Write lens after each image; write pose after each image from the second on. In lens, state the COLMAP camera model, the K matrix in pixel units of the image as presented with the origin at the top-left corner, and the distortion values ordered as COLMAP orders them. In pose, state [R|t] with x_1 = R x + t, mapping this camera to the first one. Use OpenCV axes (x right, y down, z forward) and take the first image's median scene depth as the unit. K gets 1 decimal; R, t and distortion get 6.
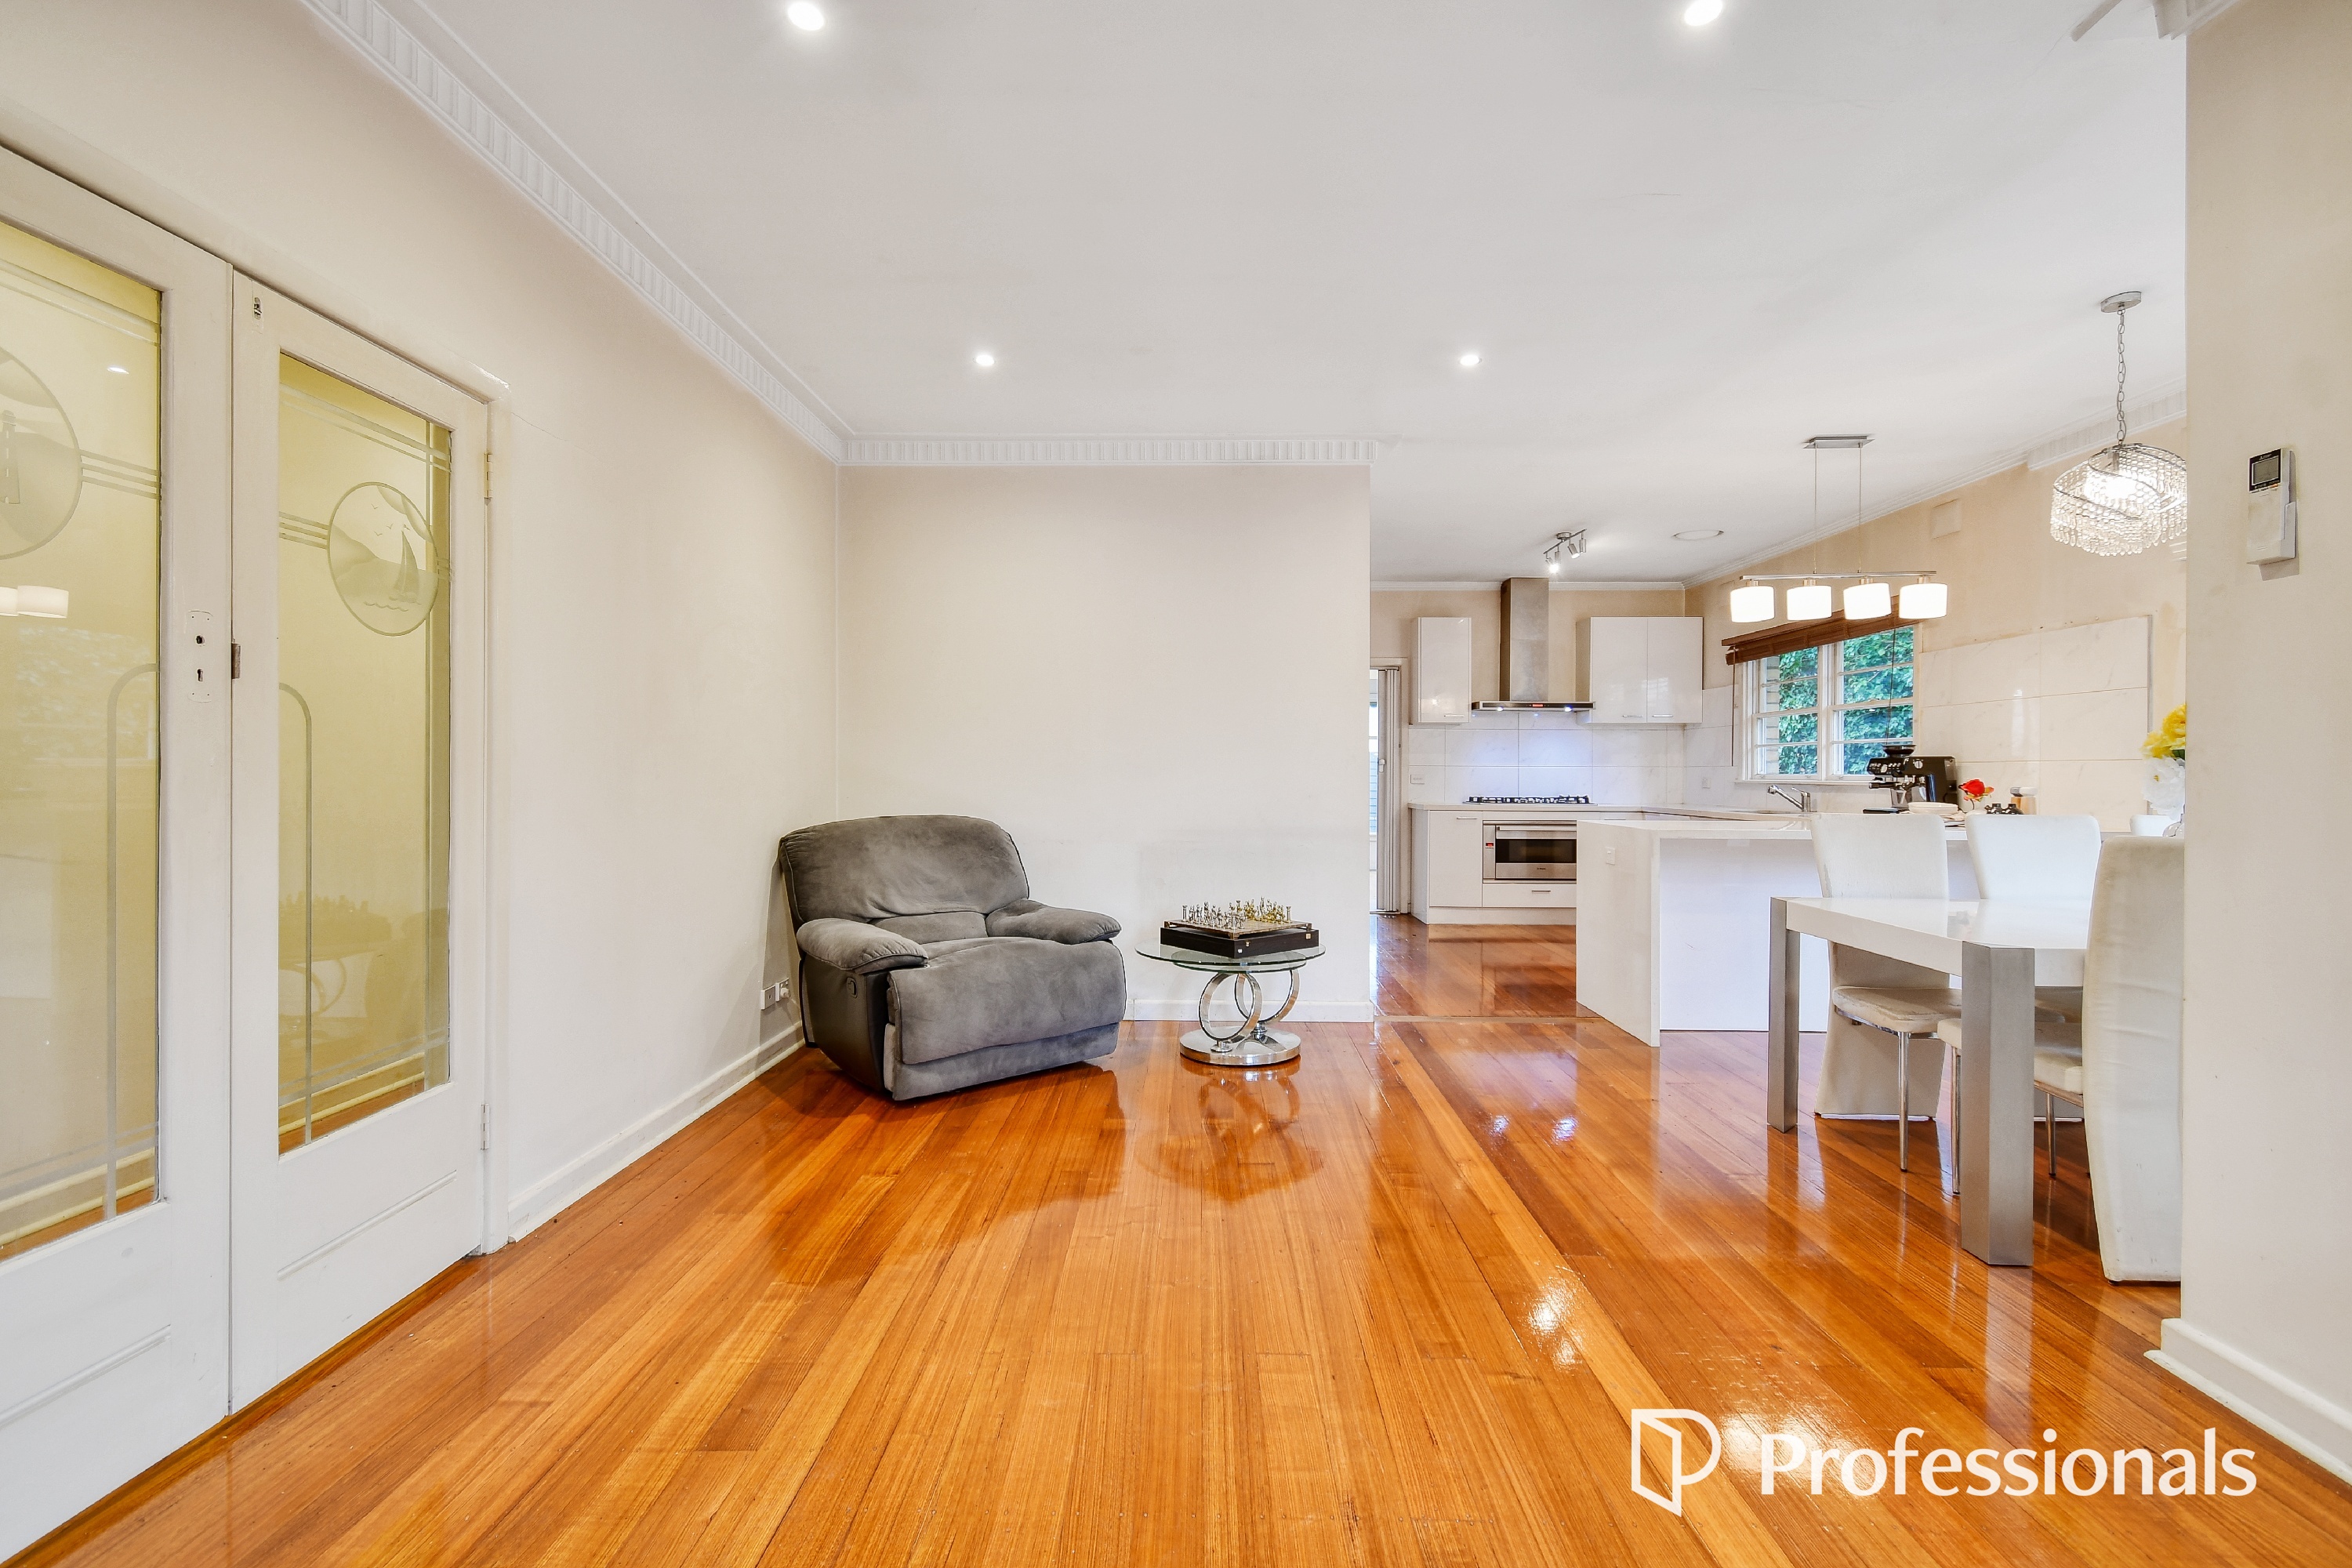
lens RADIAL K [[1065.8, 0, 1191.1], [0, 1065.8, 783.4], [0, 0, 1]] dist [0.004506, -0.001539]
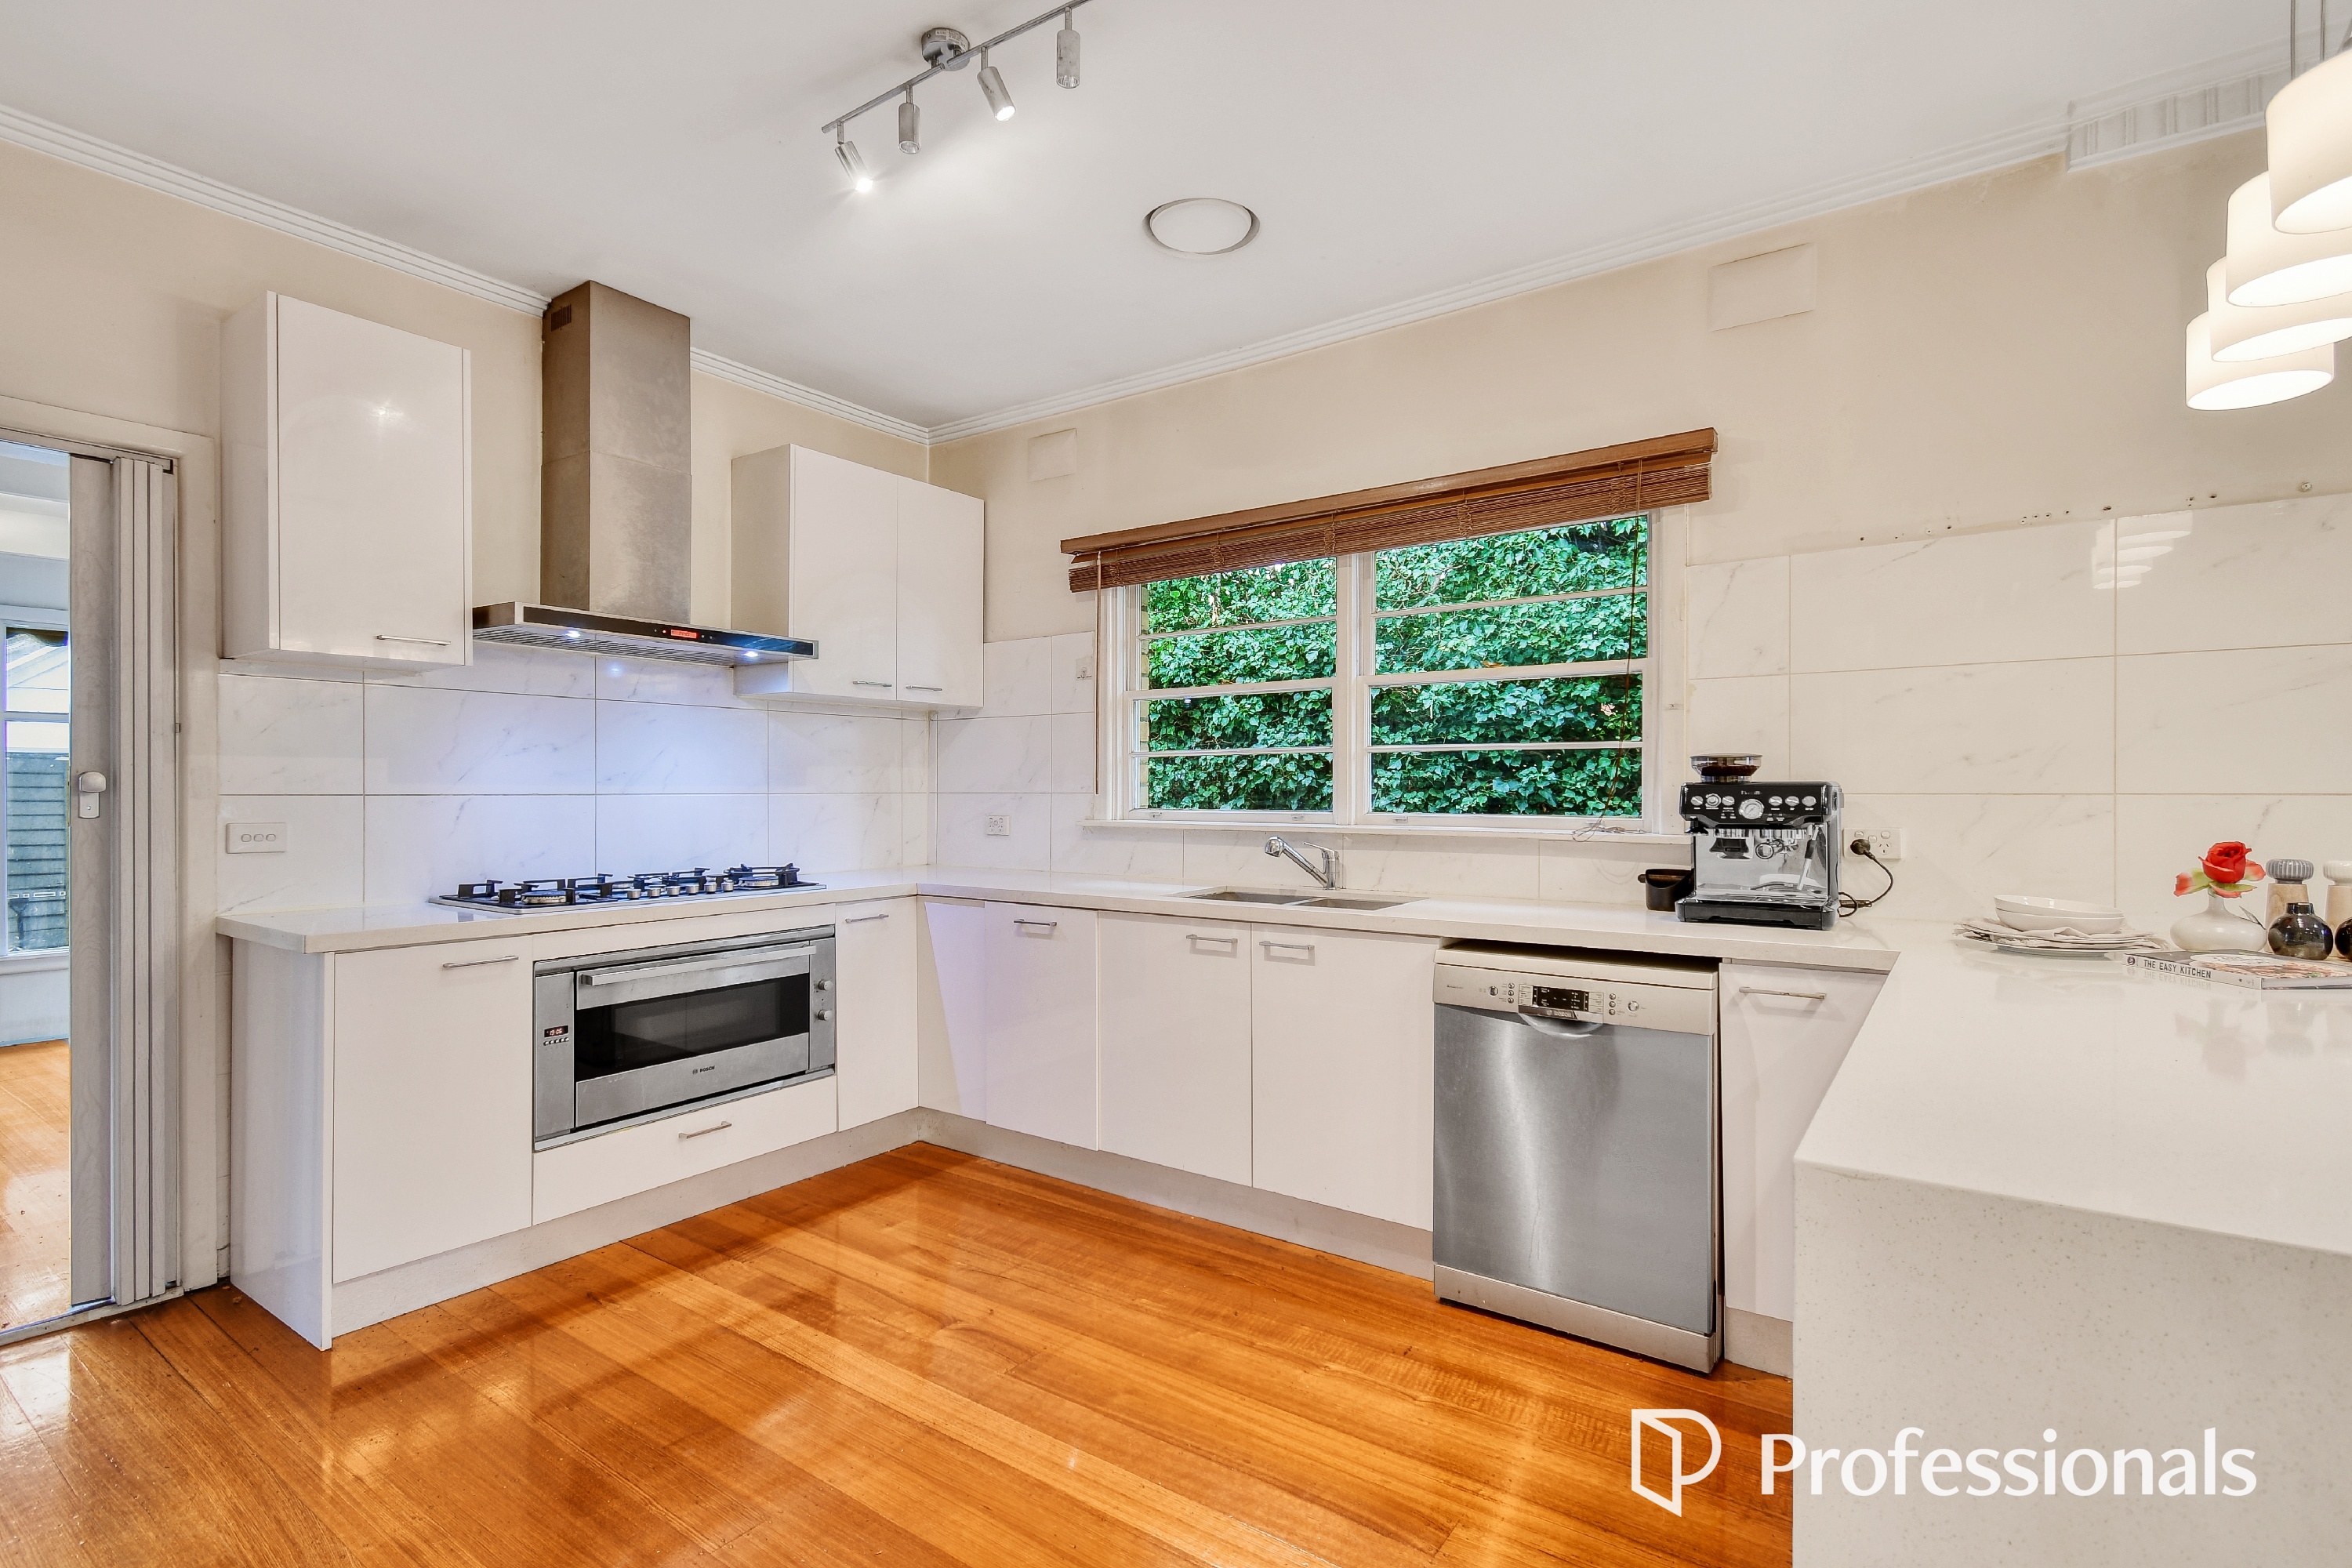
lens RADIAL K [[1065.8, 0, 1198.4], [0, 1065.8, 787.7], [0, 0, 1]] dist [0.004506, -0.001539]
pose [[0.548498, -0.004120, 0.836142, 0.106770], [0.011818, 0.999926, -0.002825, -0.015462], [-0.836068, 0.011431, 0.548506, 0.623720]]
